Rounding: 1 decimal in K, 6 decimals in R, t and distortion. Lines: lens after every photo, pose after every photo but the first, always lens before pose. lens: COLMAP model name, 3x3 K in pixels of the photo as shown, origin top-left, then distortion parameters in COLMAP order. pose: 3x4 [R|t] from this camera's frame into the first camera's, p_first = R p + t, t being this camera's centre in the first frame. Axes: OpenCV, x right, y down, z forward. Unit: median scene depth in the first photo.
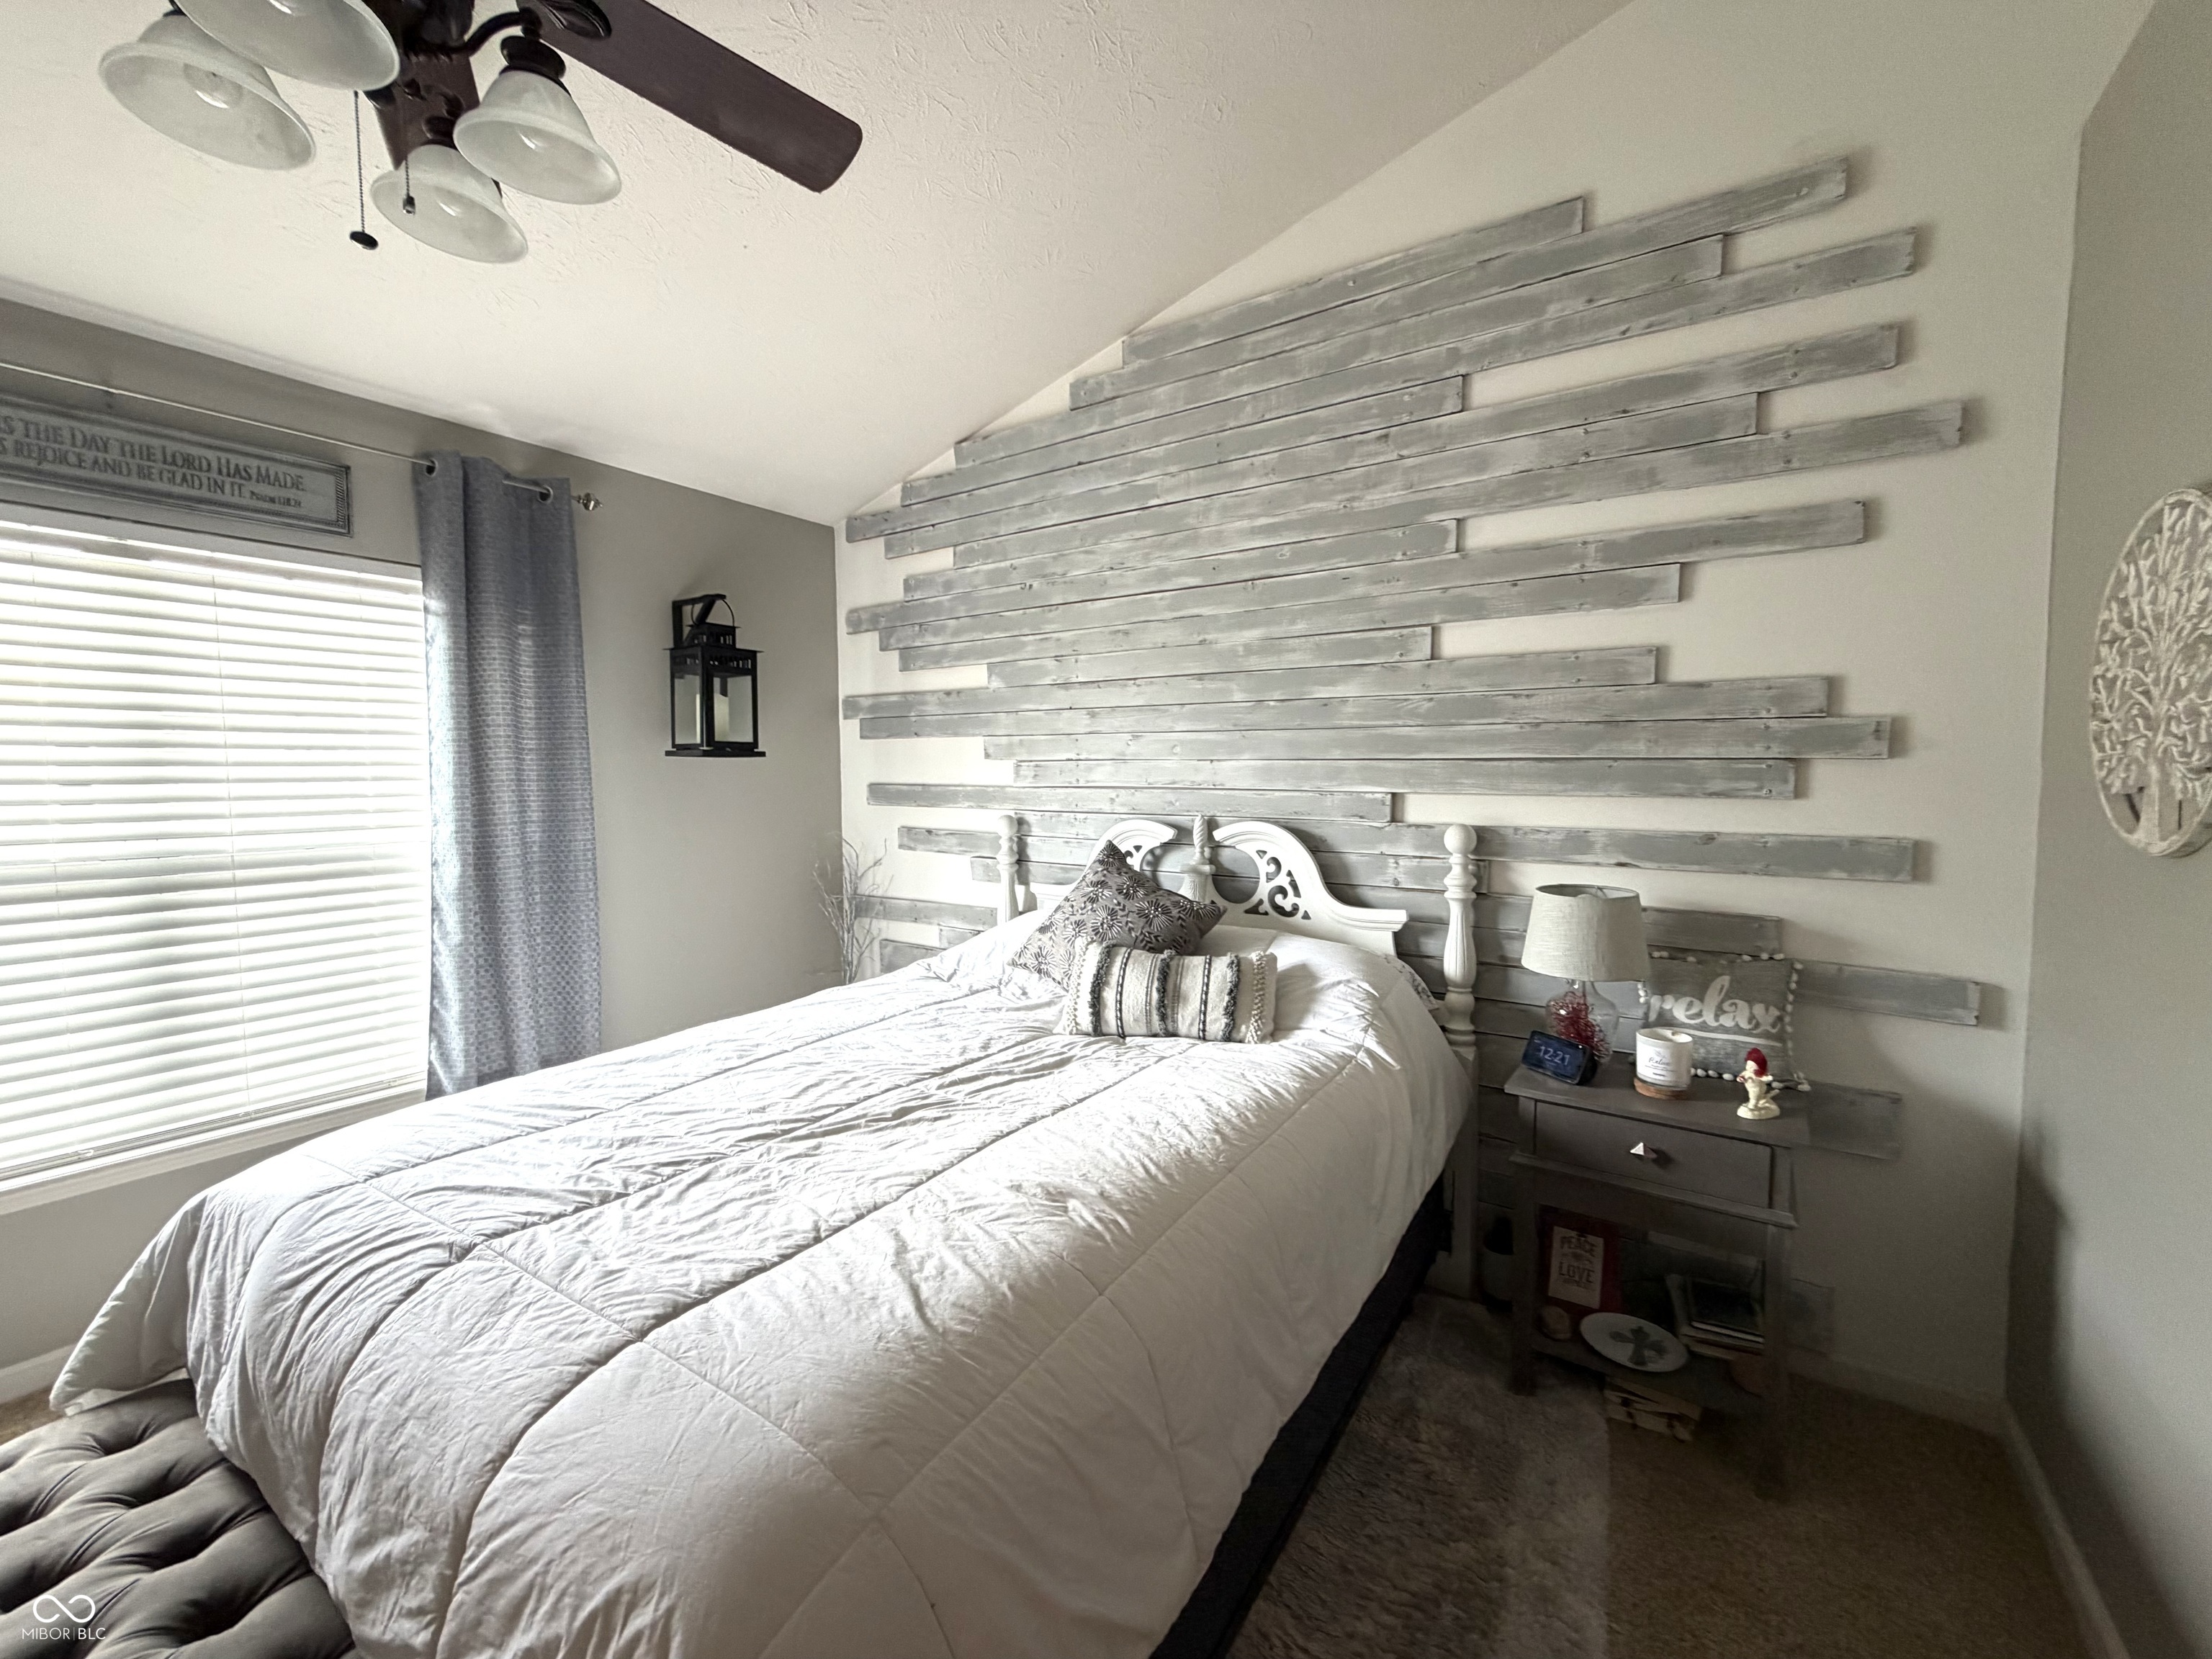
lens RADIAL K [[879.4, 0, 1104.4], [0, 879.4, 829.5], [0, 0, 1]] dist [-0.001366, 0.000272]
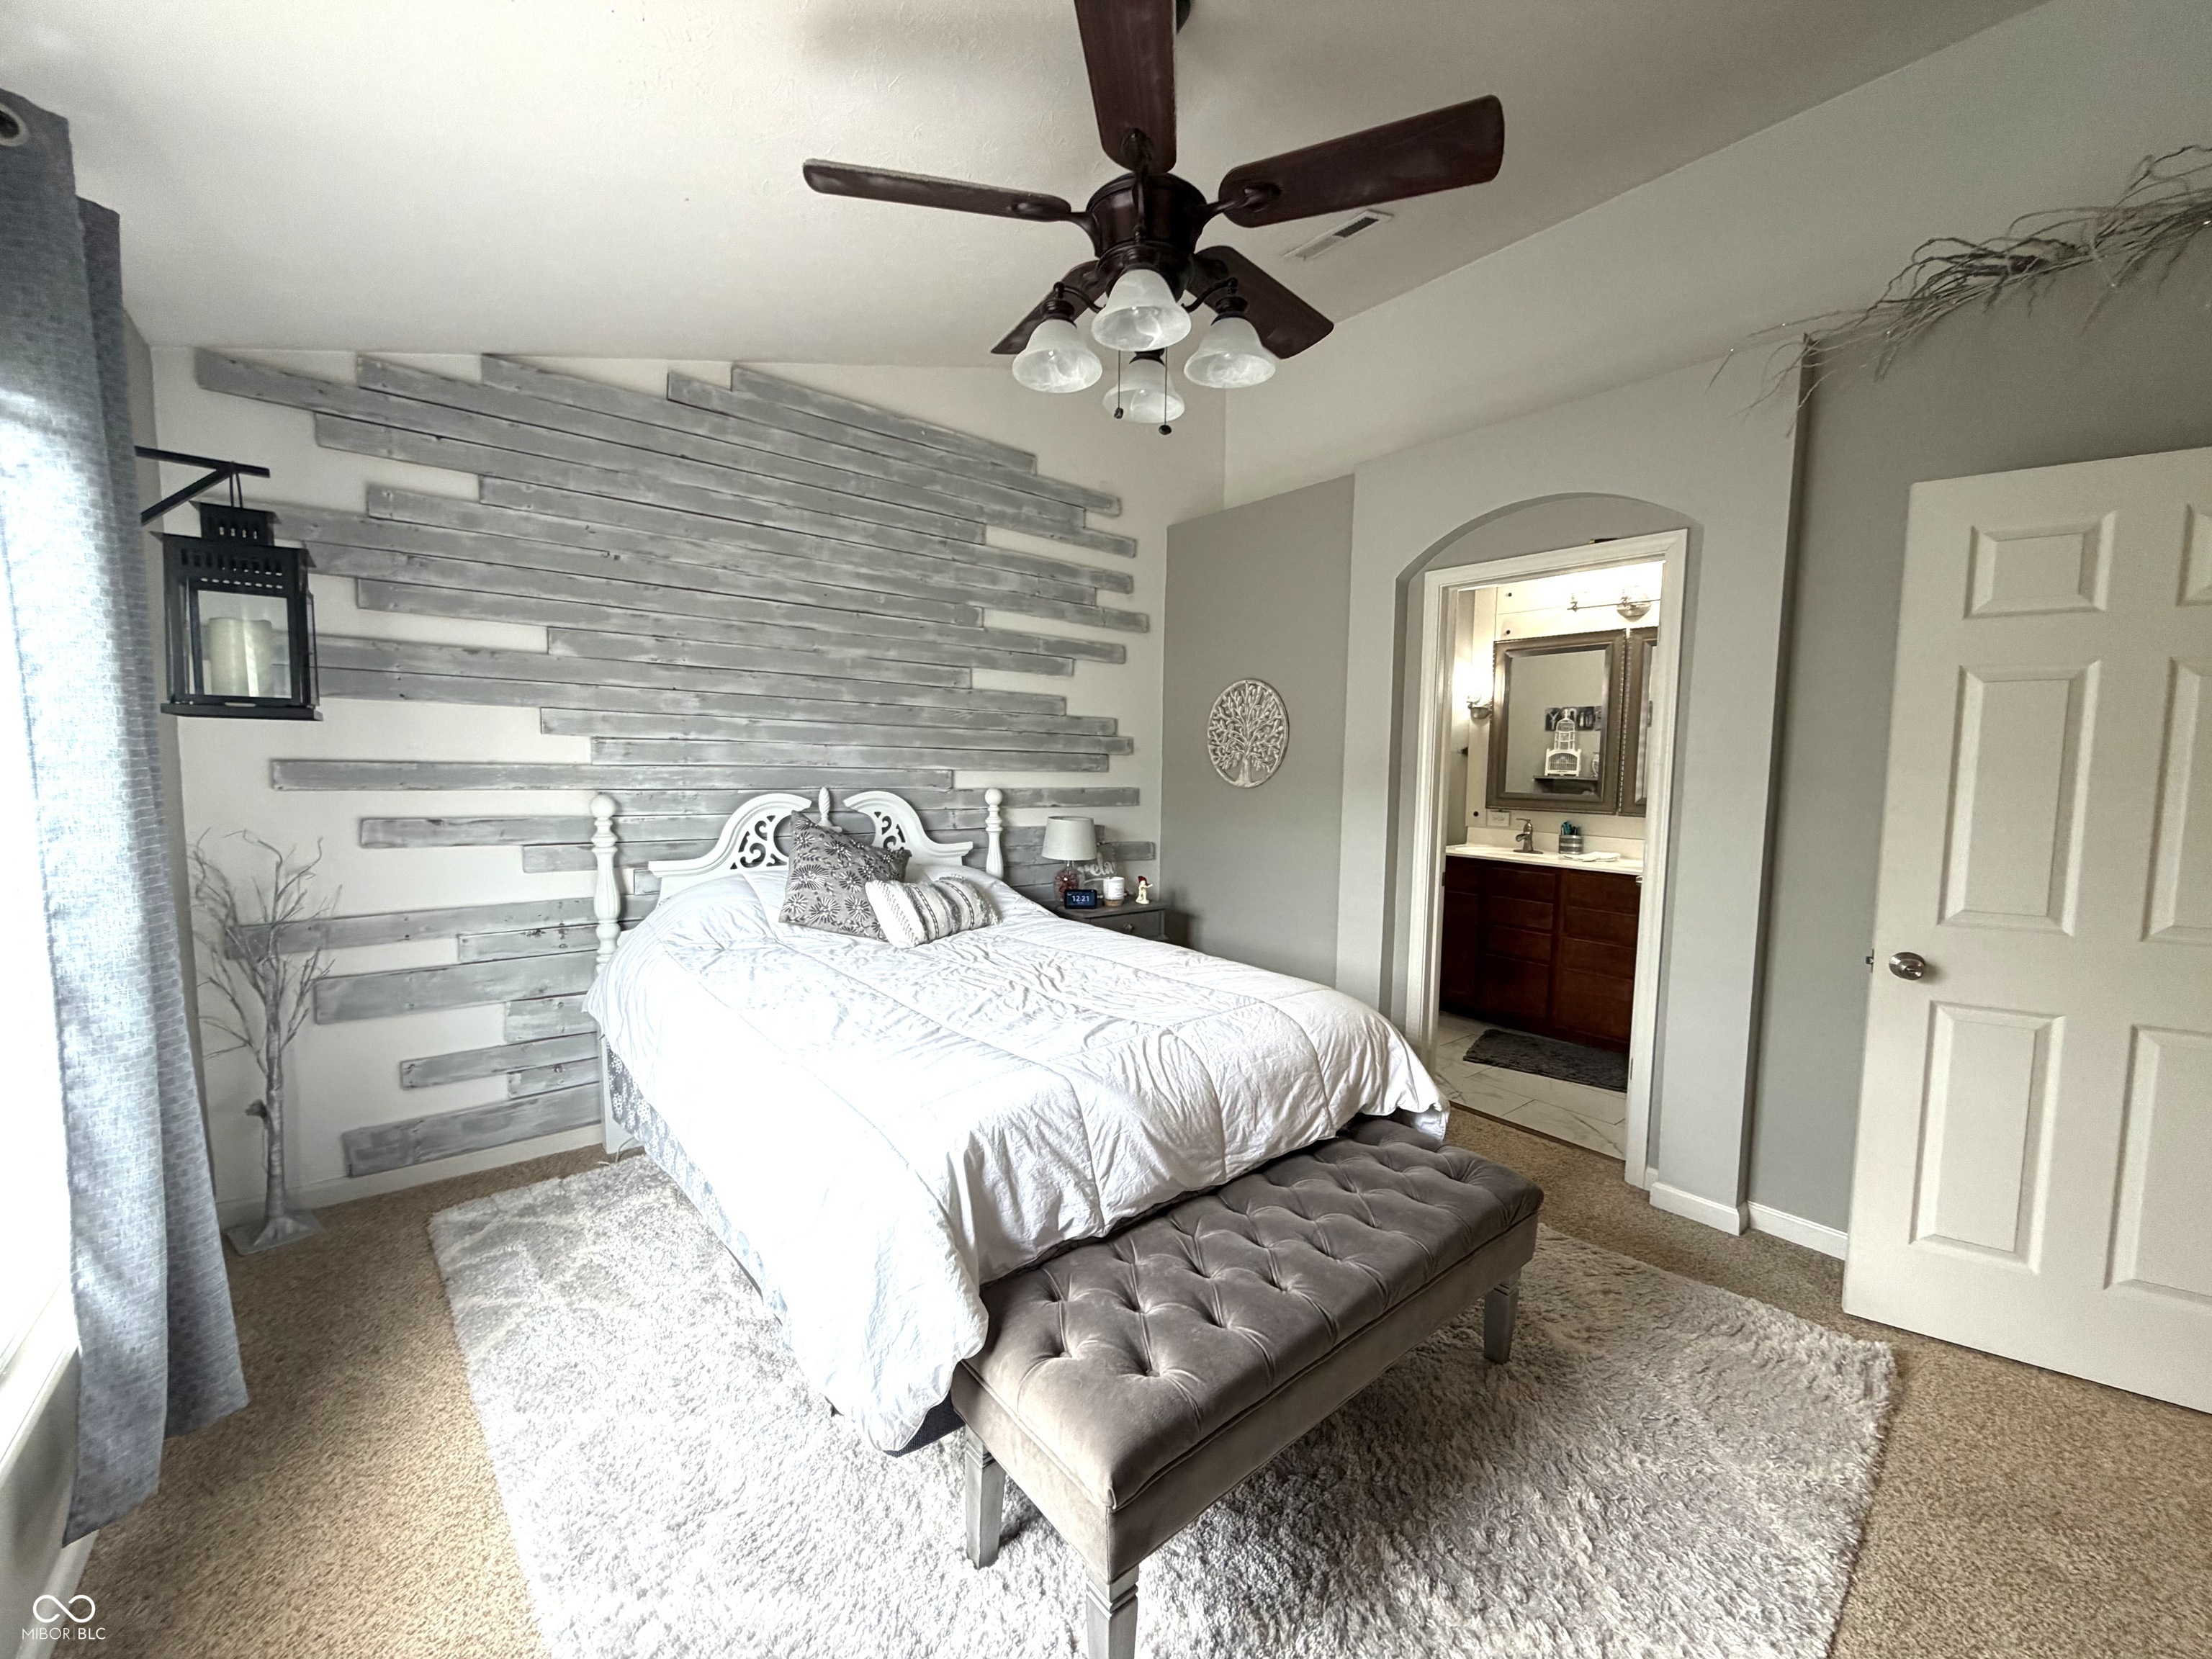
lens RADIAL K [[879.4, 0, 1094.9], [0, 879.4, 831.9], [0, 0, 1]] dist [-0.001366, 0.000272]
pose [[0.299527, -0.069928, 0.951522, -1.048187], [0.043057, 0.997285, 0.059738, -0.013082], [-0.953116, 0.023076, 0.301725, 0.261286]]
